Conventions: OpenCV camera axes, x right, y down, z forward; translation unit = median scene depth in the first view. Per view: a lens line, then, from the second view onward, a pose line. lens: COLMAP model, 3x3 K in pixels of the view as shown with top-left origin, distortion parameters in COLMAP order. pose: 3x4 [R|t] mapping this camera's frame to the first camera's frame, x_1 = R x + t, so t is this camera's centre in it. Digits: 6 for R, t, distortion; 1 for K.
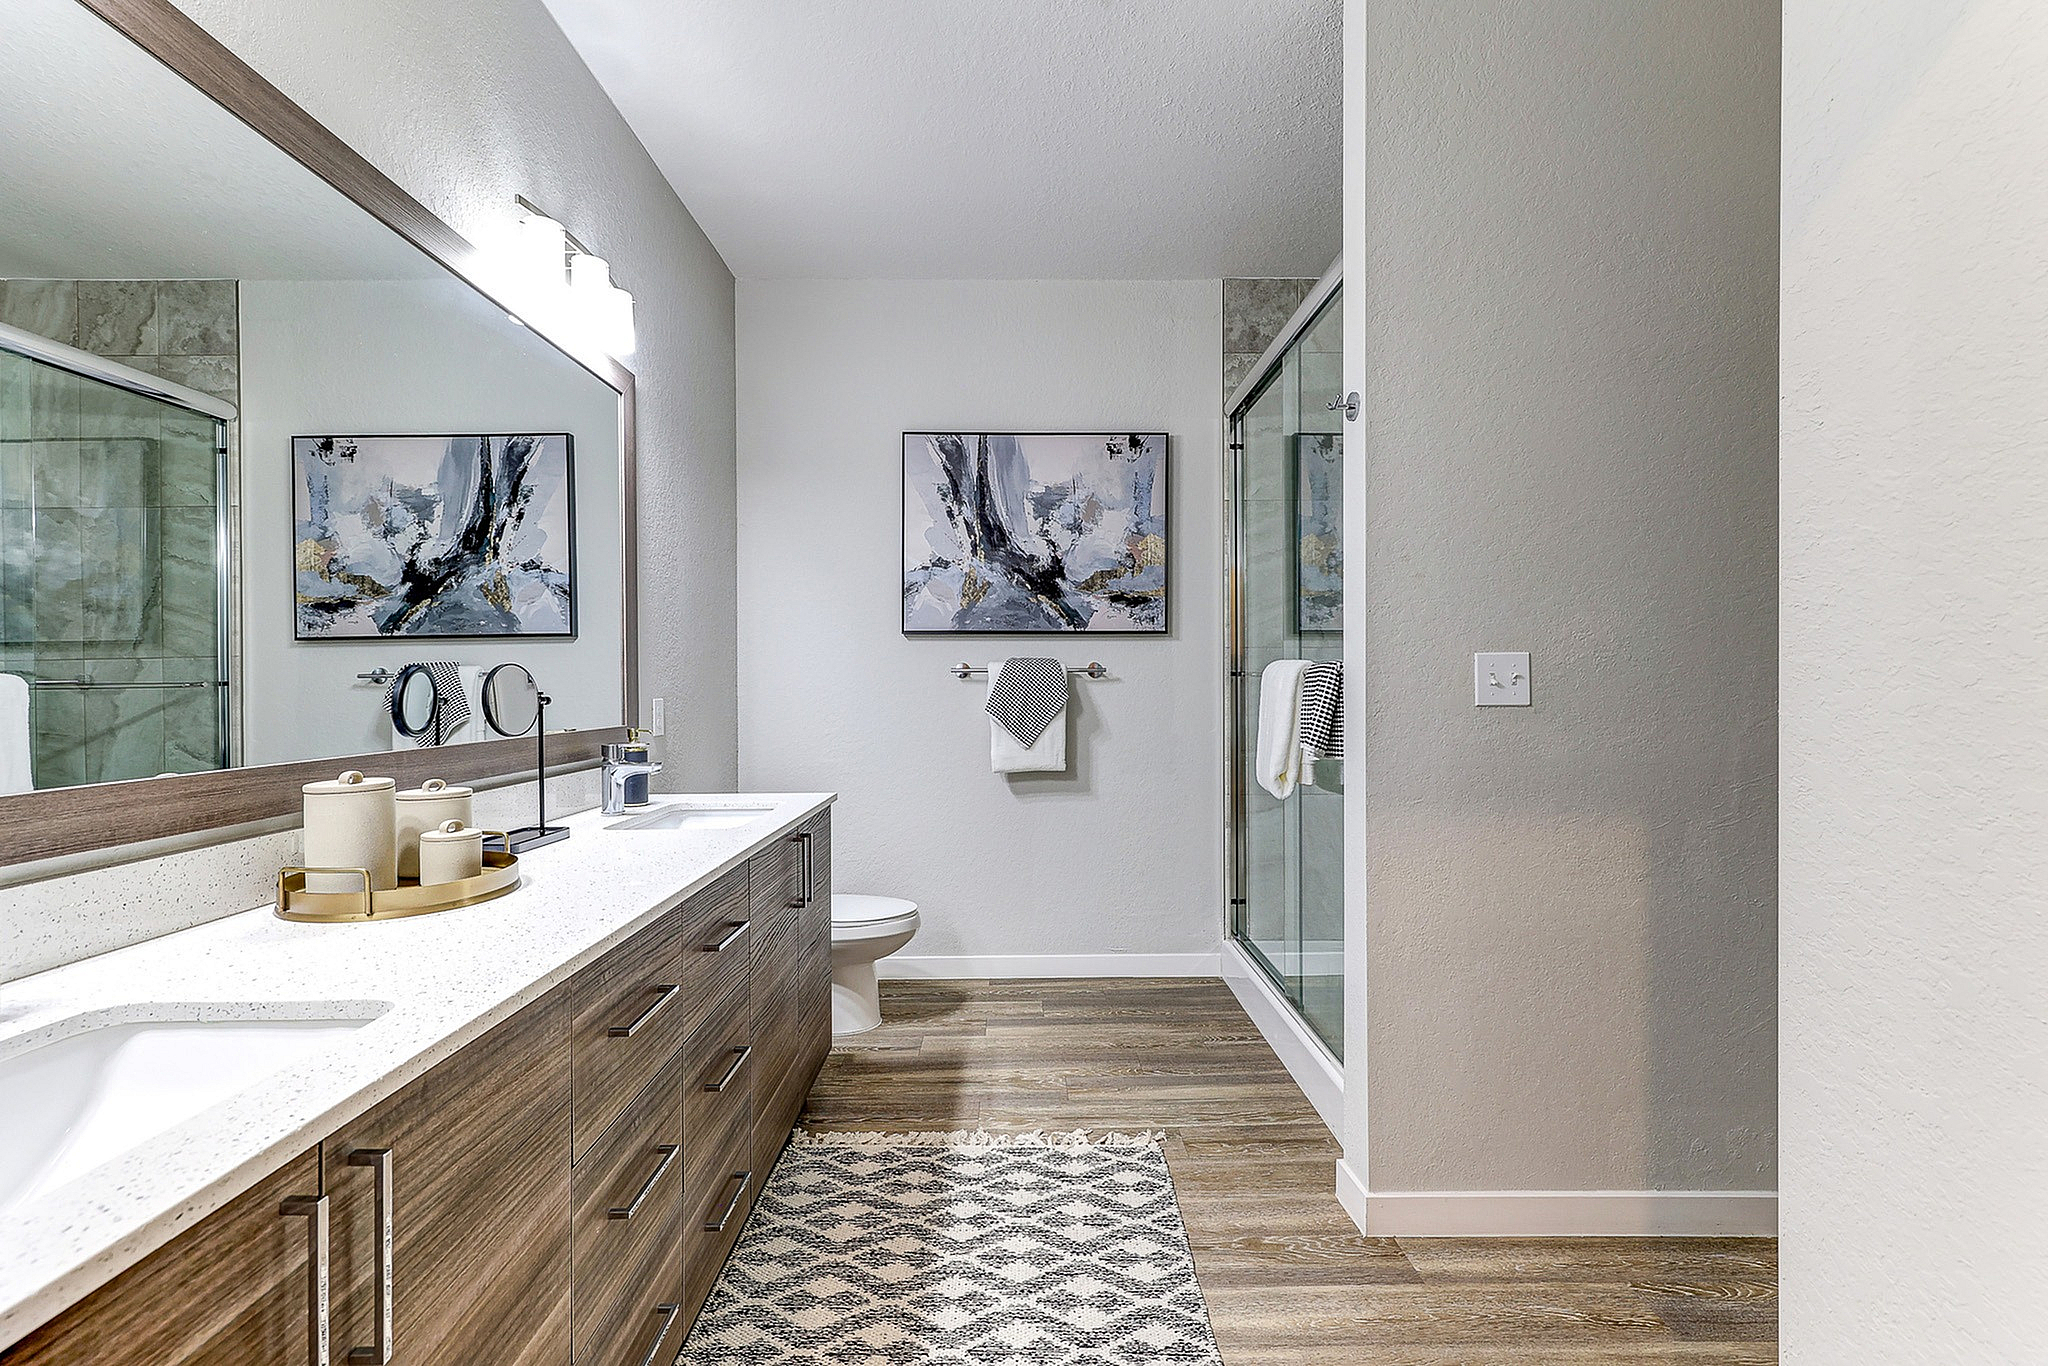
lens RADIAL K [[877.9, 0, 1025.2], [0, 877.9, 685.3], [0, 0, 1]] dist [0.004055, -0.000318]
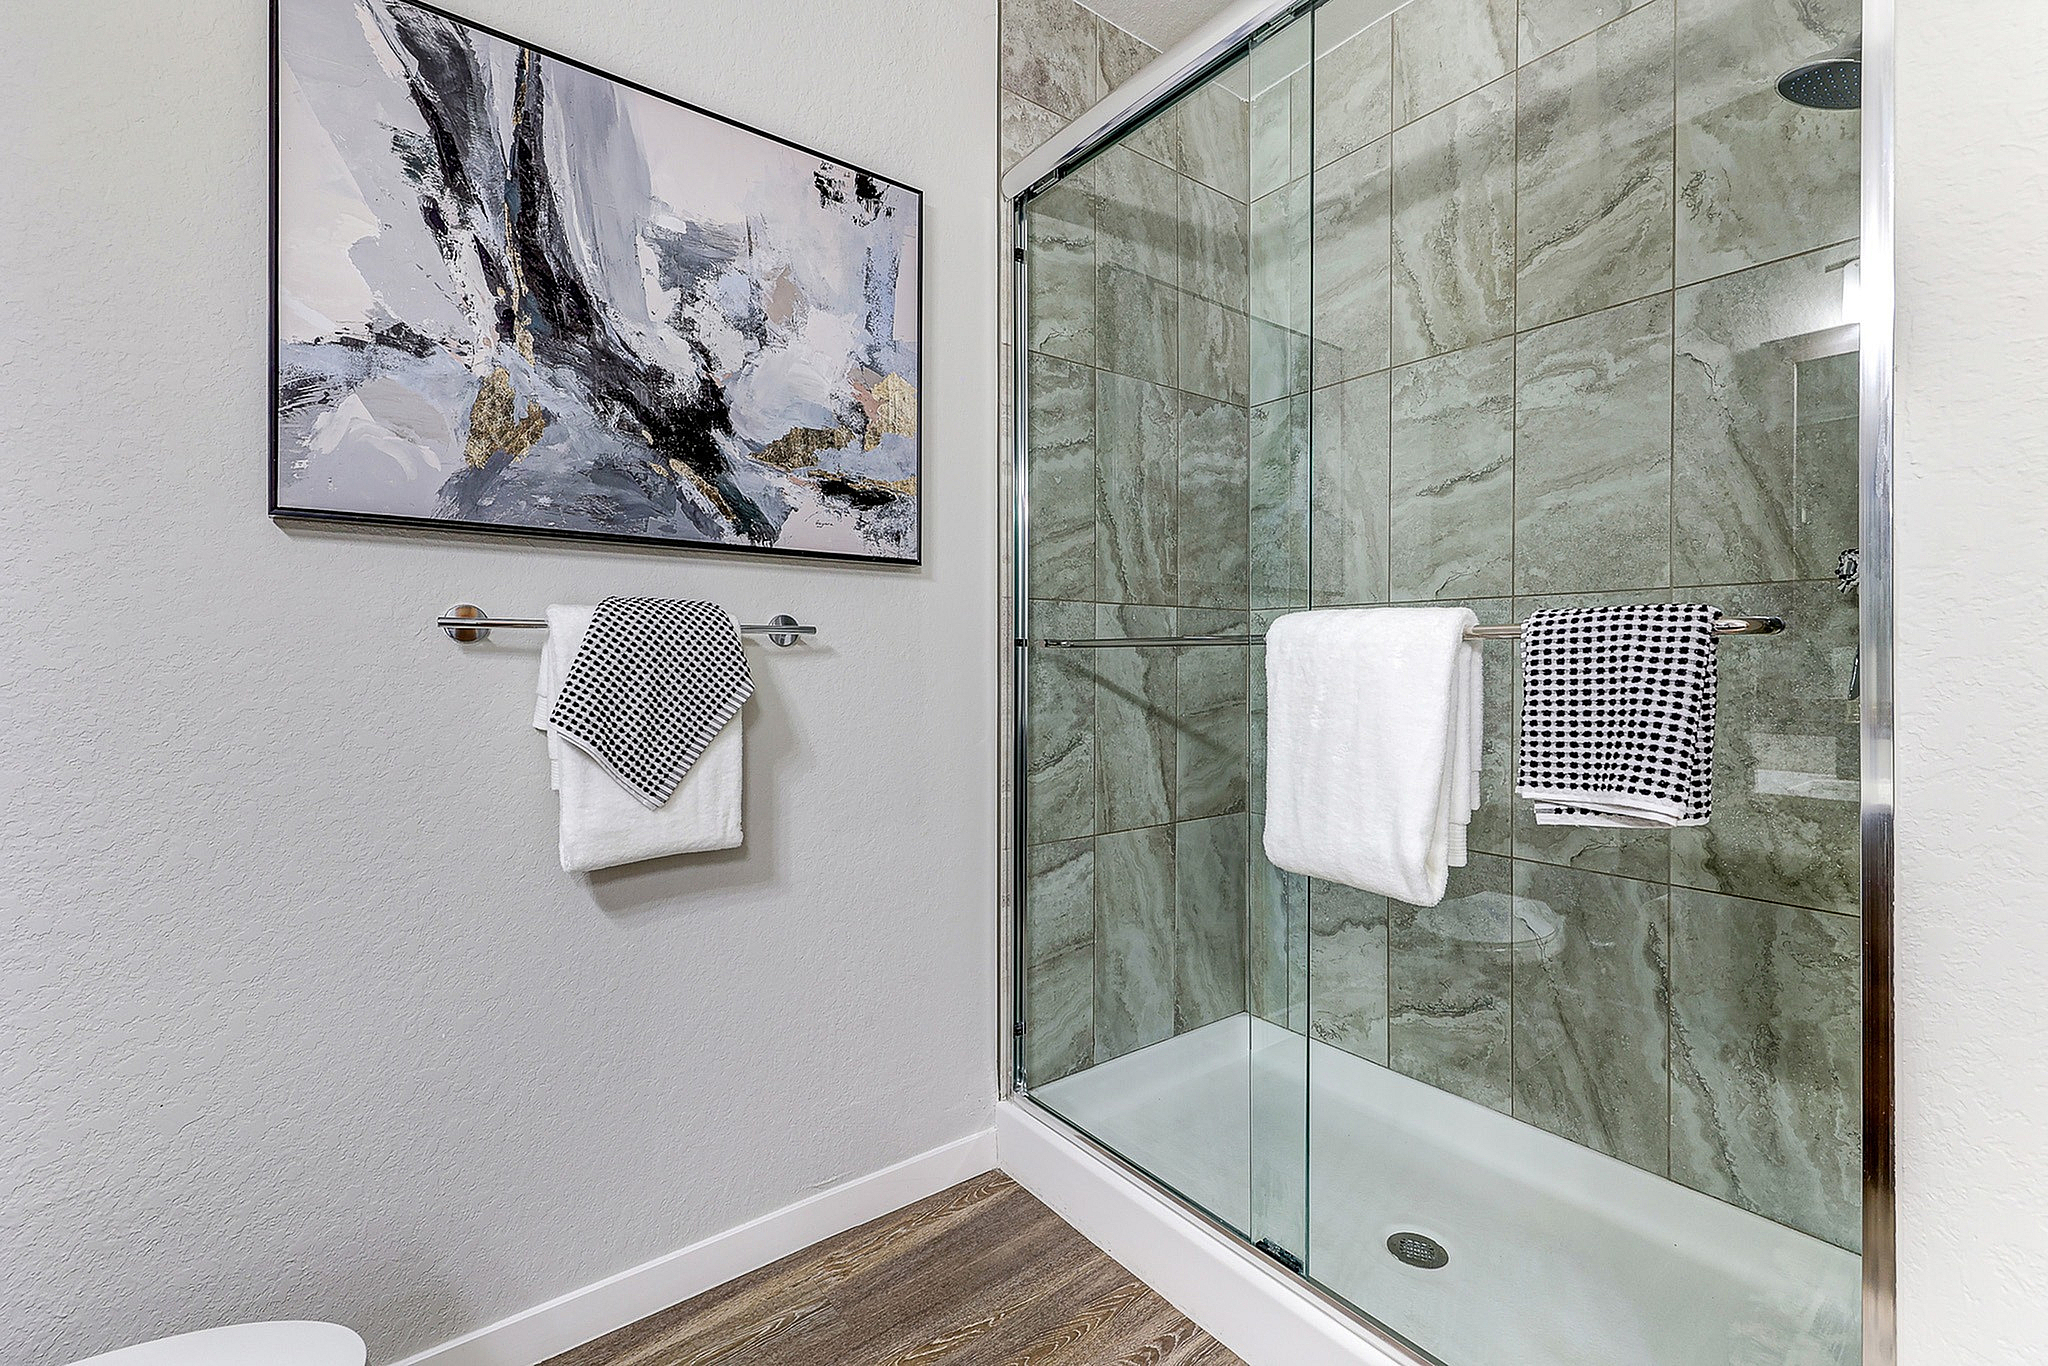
lens RADIAL K [[877.9, 0, 1023.6], [0, 877.9, 666.3], [0, 0, 1]] dist [0.004055, -0.000318]
pose [[0.799978, -0.000011, 0.600030, -0.110272], [-0.000226, 1.000000, 0.000319, 0.002565], [-0.600030, -0.000391, 0.799978, 0.532989]]
